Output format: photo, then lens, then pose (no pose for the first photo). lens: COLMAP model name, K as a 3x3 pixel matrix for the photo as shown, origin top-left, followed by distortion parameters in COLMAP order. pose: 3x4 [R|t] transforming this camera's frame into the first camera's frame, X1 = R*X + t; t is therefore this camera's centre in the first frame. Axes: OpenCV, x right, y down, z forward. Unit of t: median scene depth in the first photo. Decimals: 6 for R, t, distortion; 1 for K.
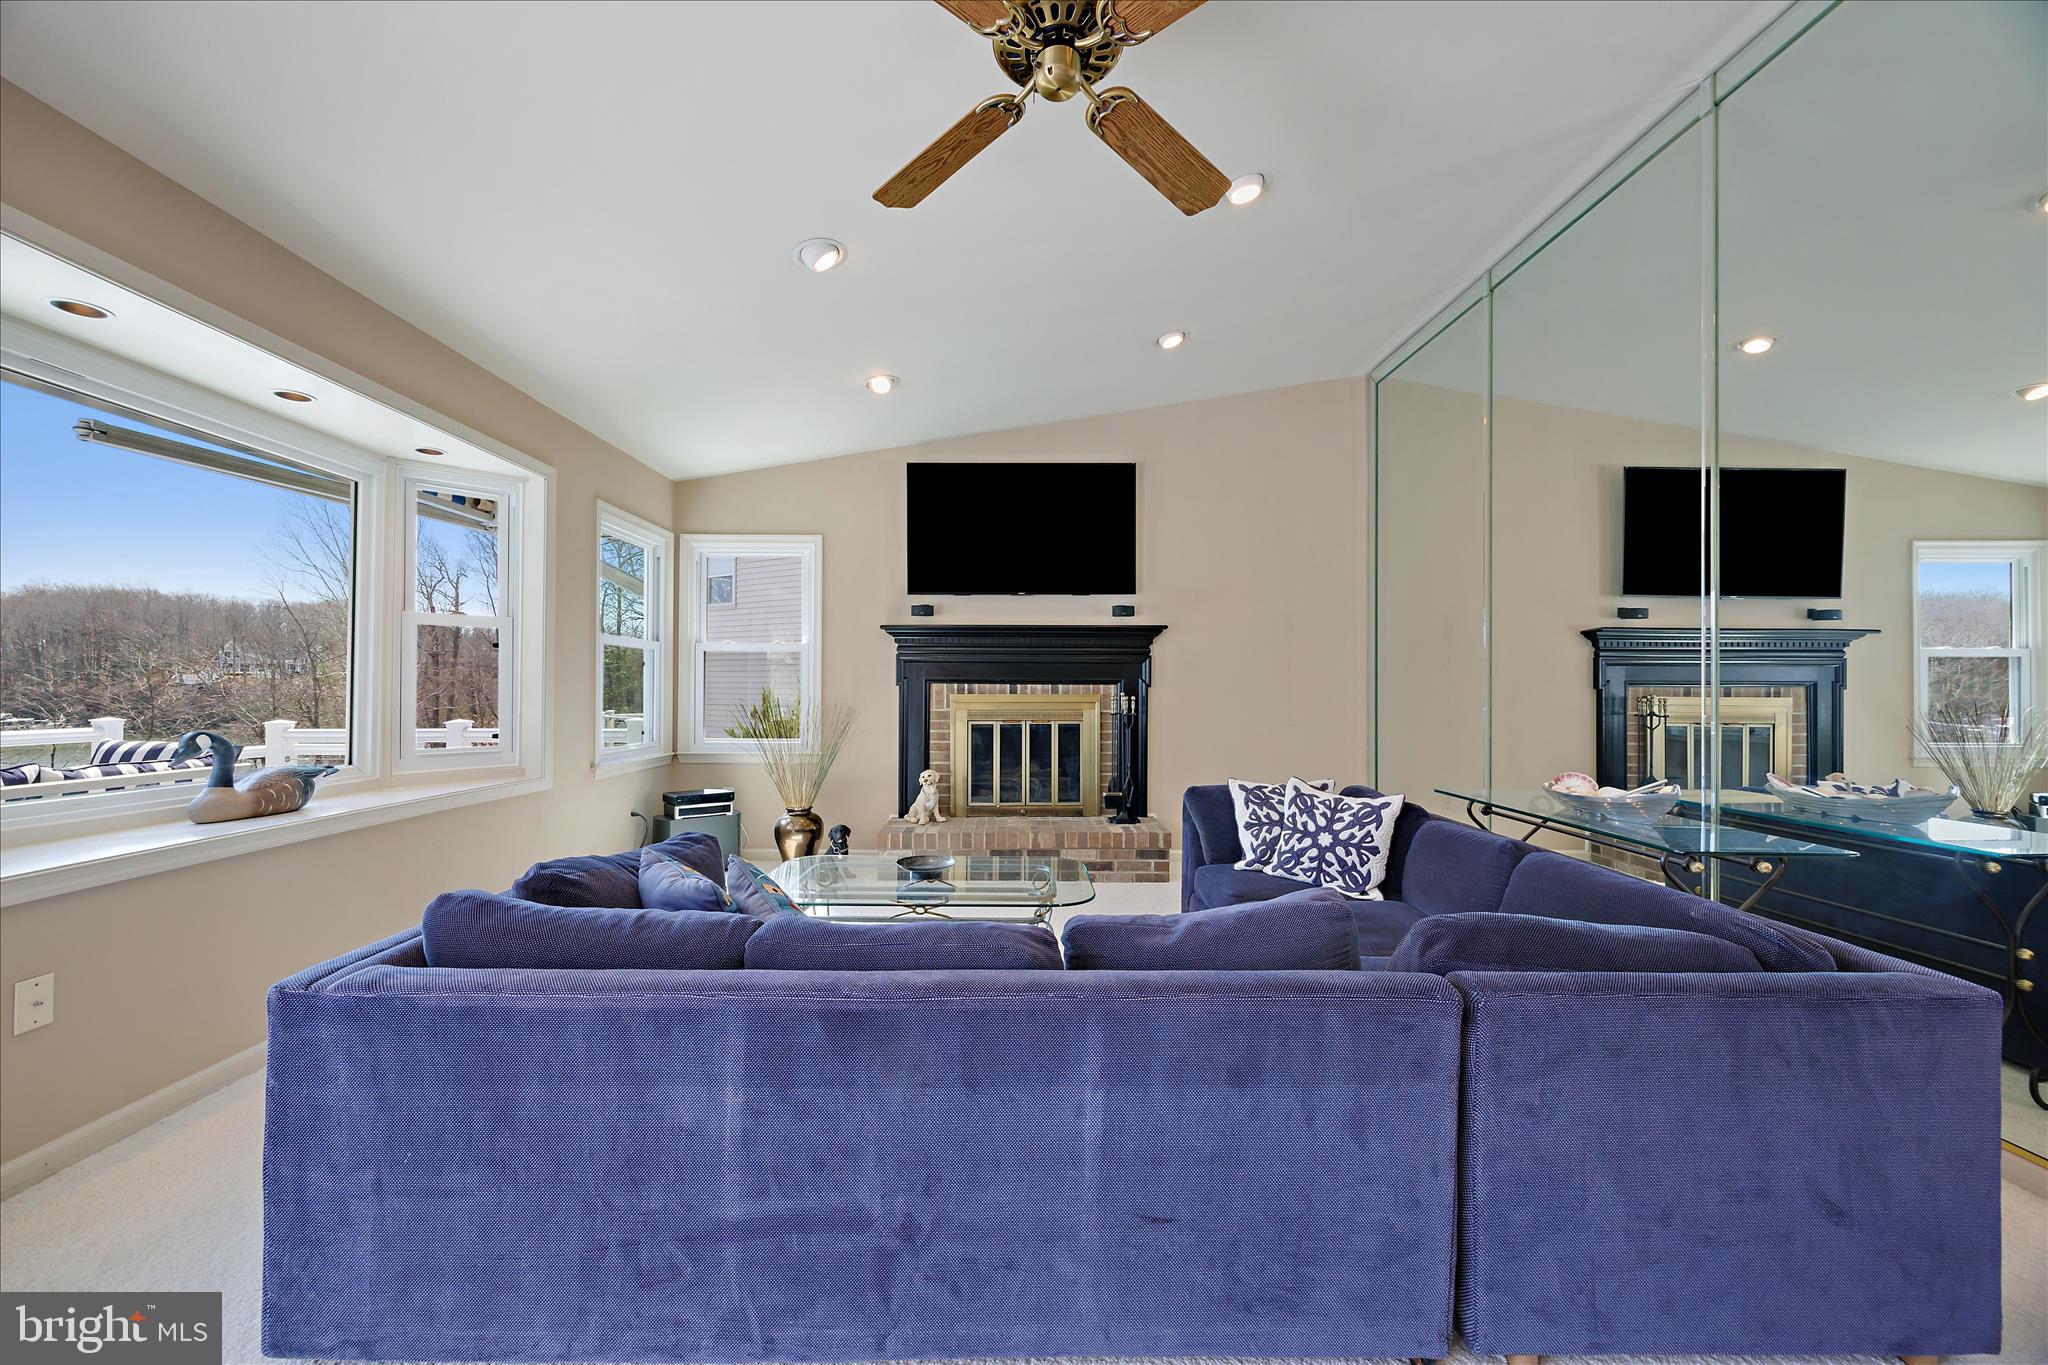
lens RADIAL K [[778.0, 0, 1020.9], [0, 778.0, 684.8], [0, 0, 1]] dist [-0.003544, 0.000773]
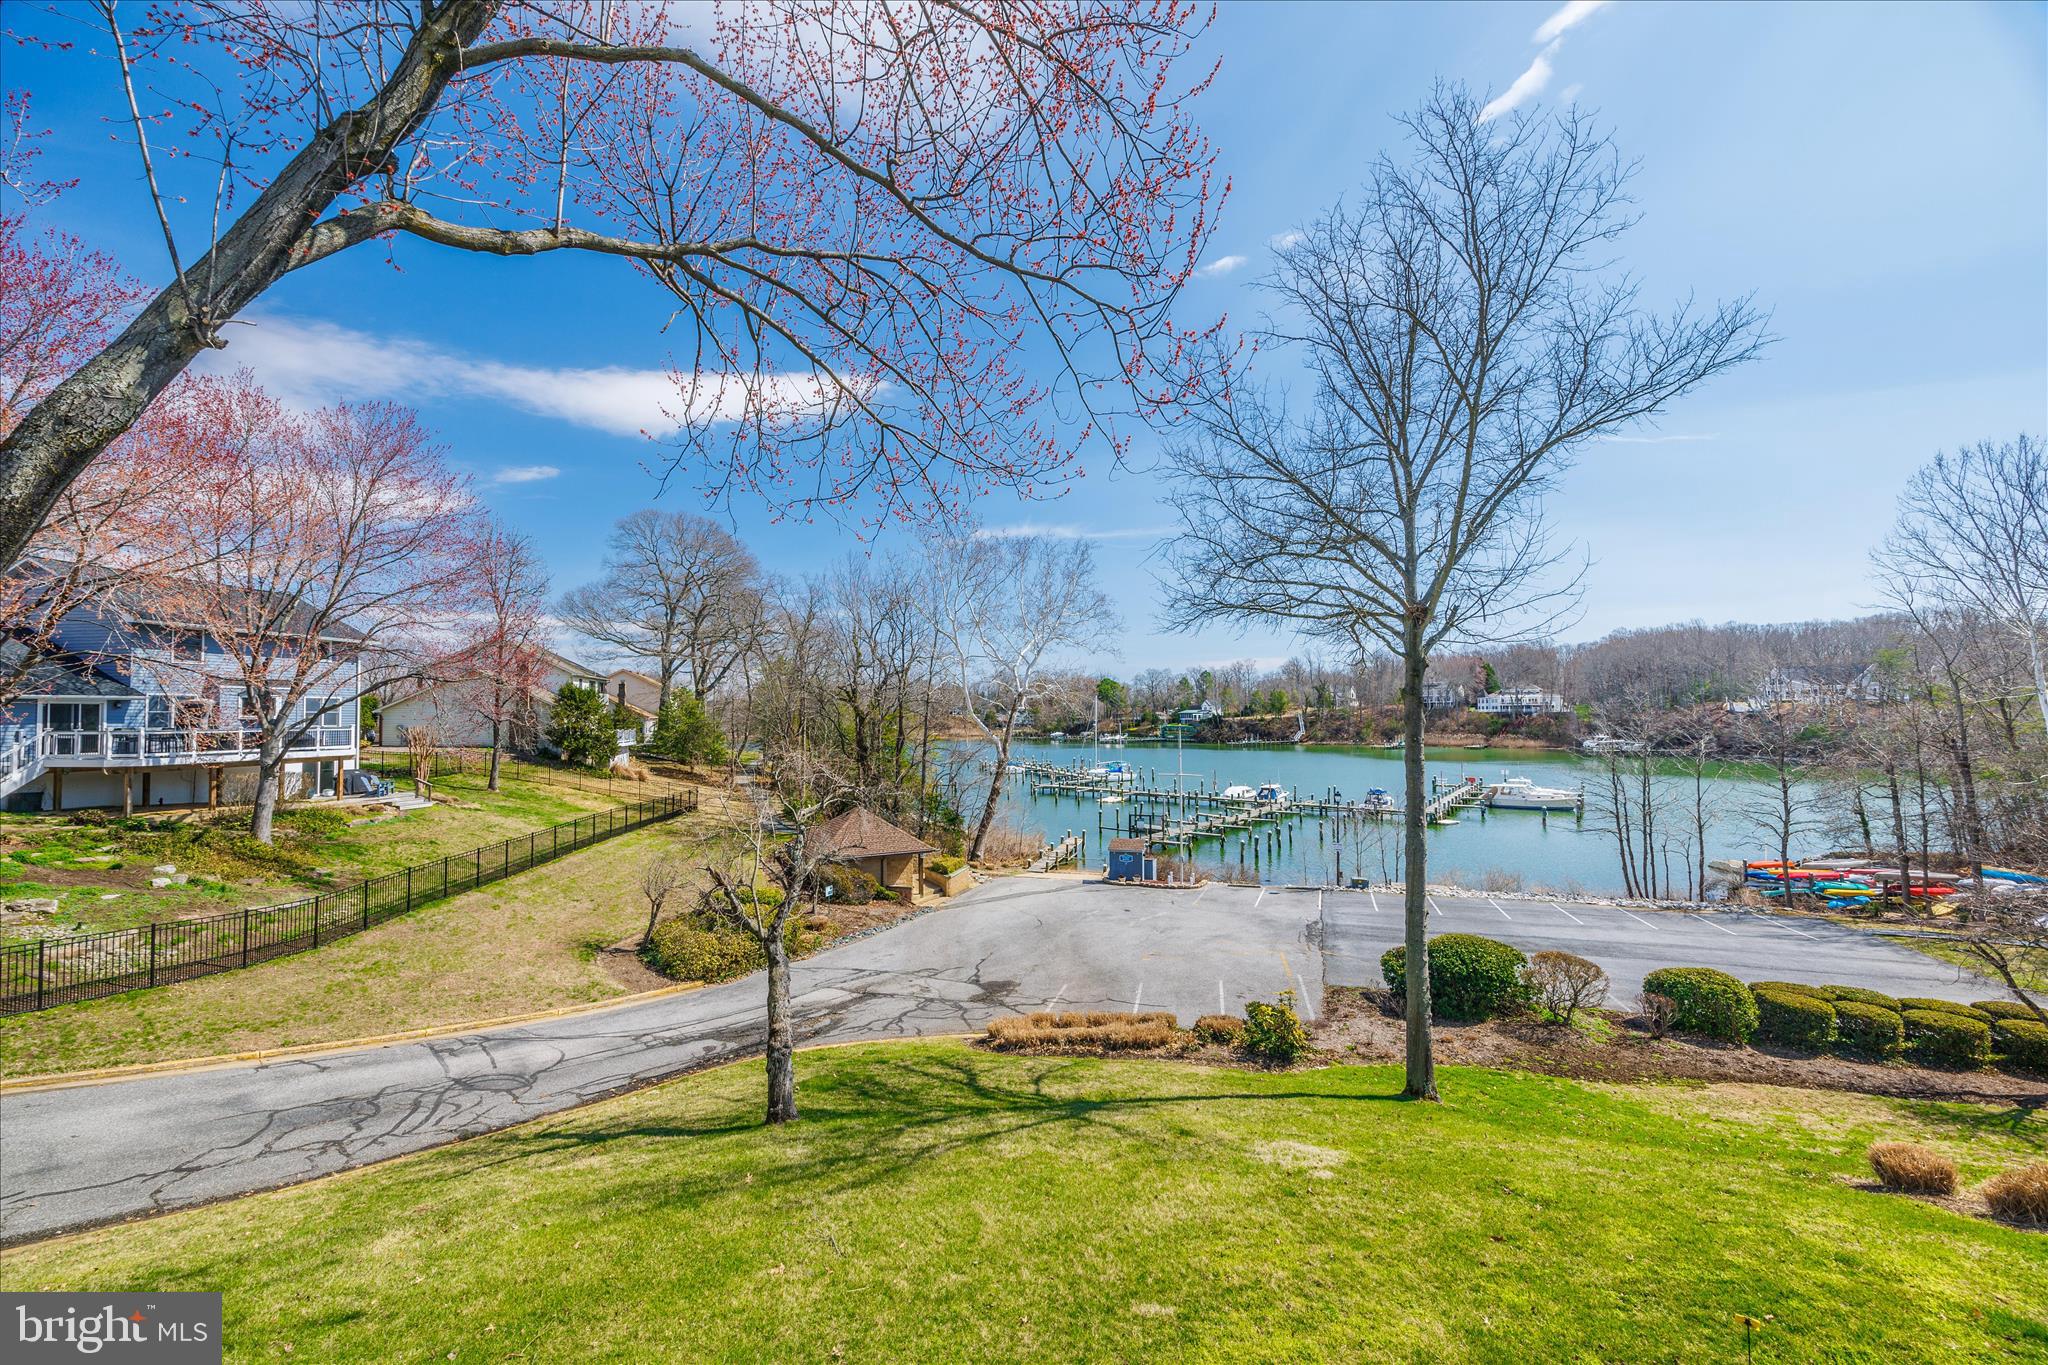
lens RADIAL K [[778.0, 0, 1016.1], [0, 778.0, 696.1], [0, 0, 1]] dist [-0.003544, 0.000773]
pose [[0.012574, -0.029182, -0.999495, -1.285548], [0.010872, 0.999519, -0.029046, -0.036464], [0.999862, -0.010501, 0.012886, 0.103354]]
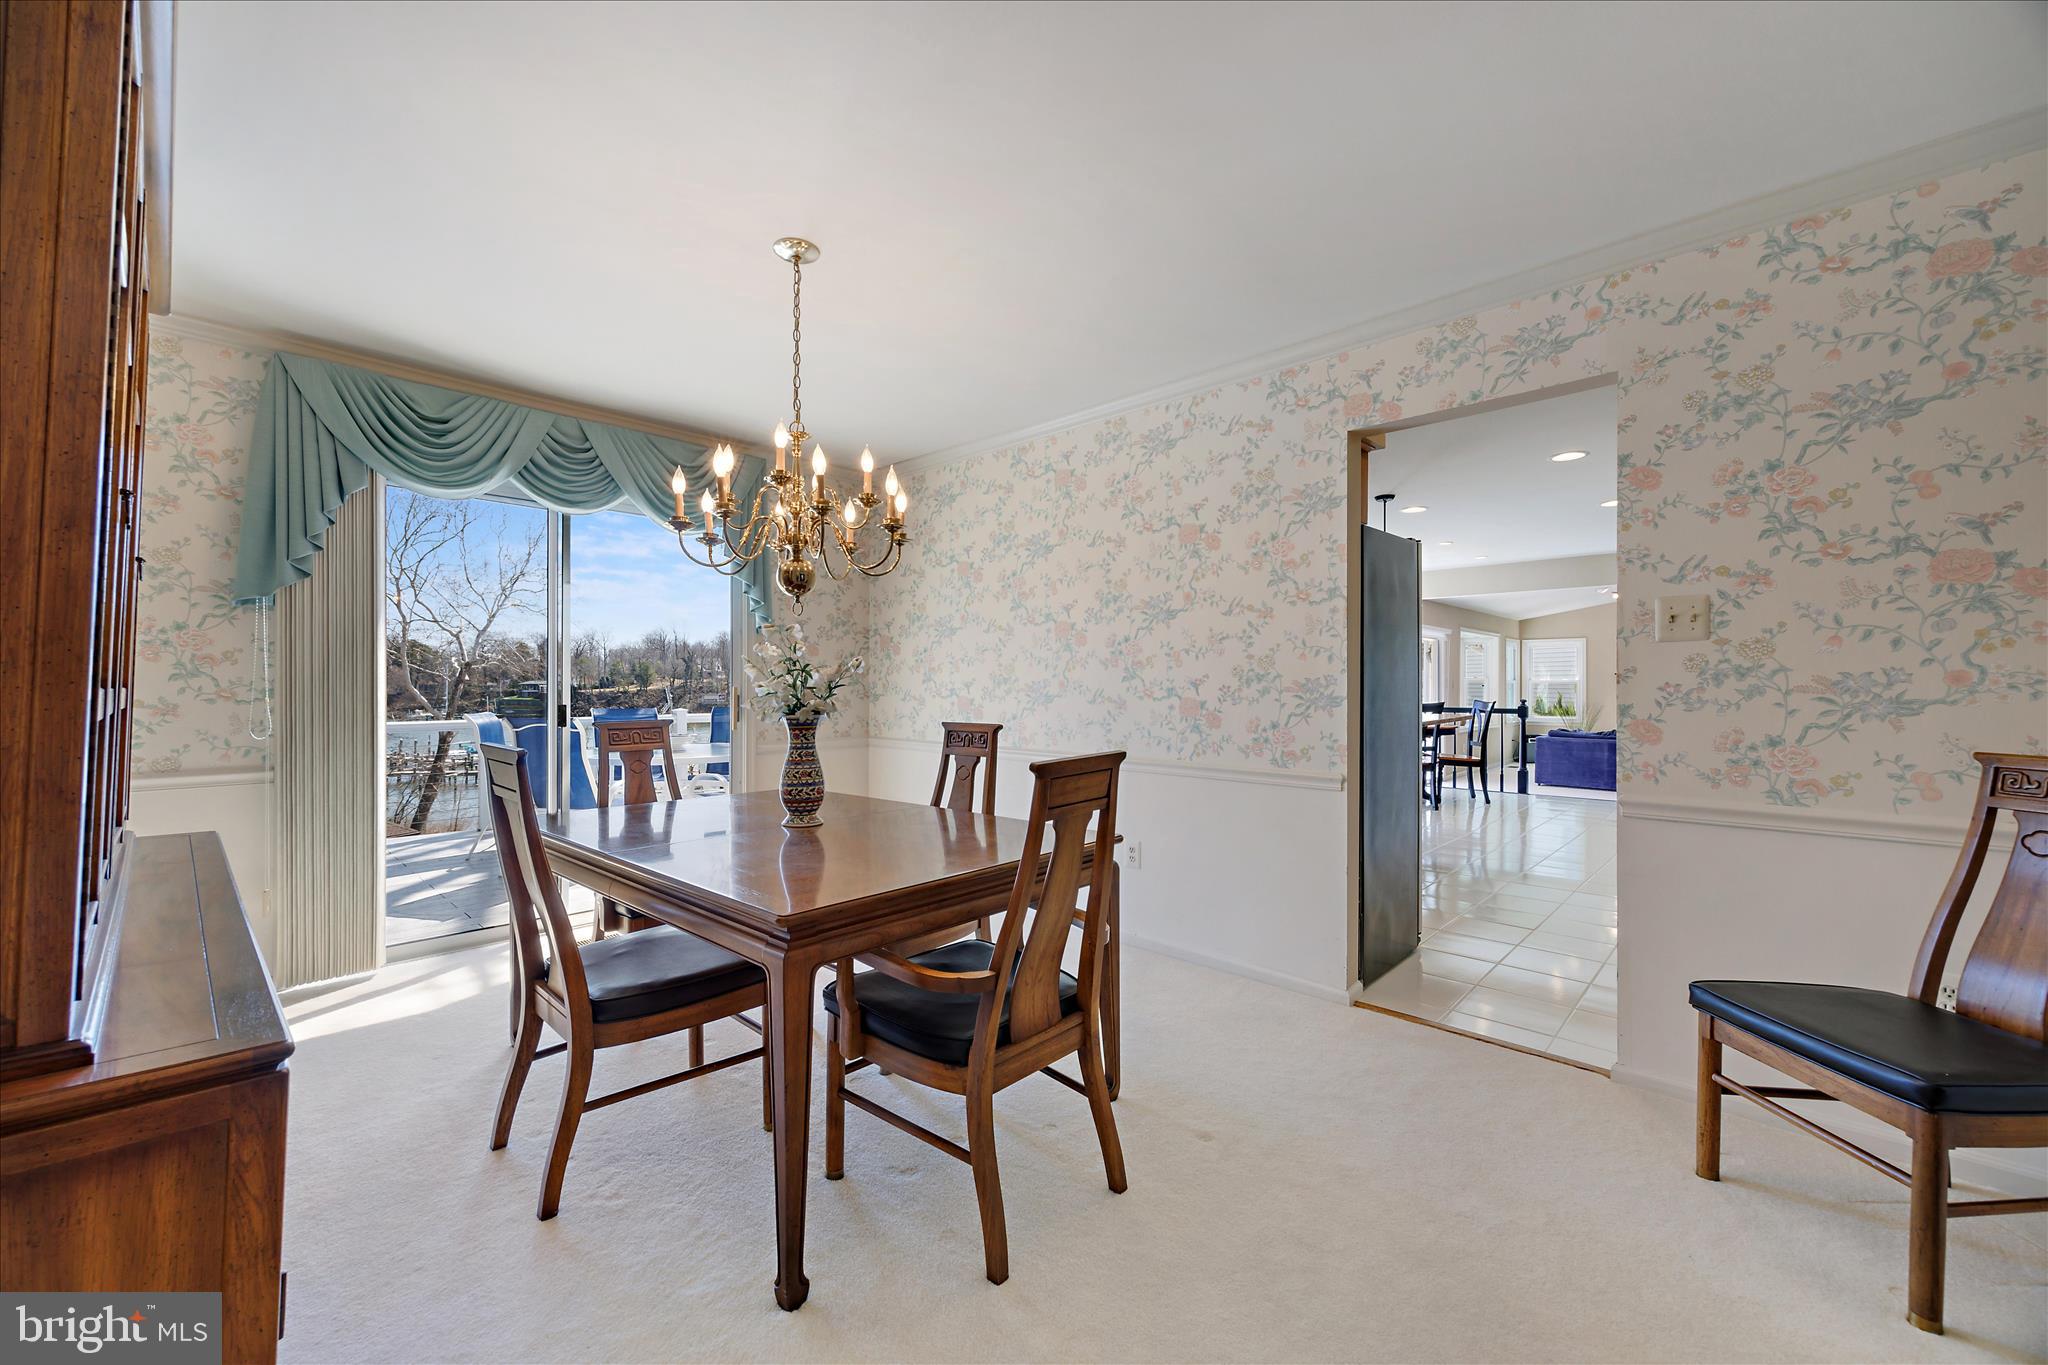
lens RADIAL K [[796.0, 0, 1018.1], [0, 796.0, 691.0], [0, 0, 1]] dist [0.004857, -0.001256]
pose [[0.712177, 0.000907, -0.701999, 0.287133], [0.004784, 0.999970, 0.006146, -0.048543], [0.701983, -0.007735, 0.712151, -2.434841]]
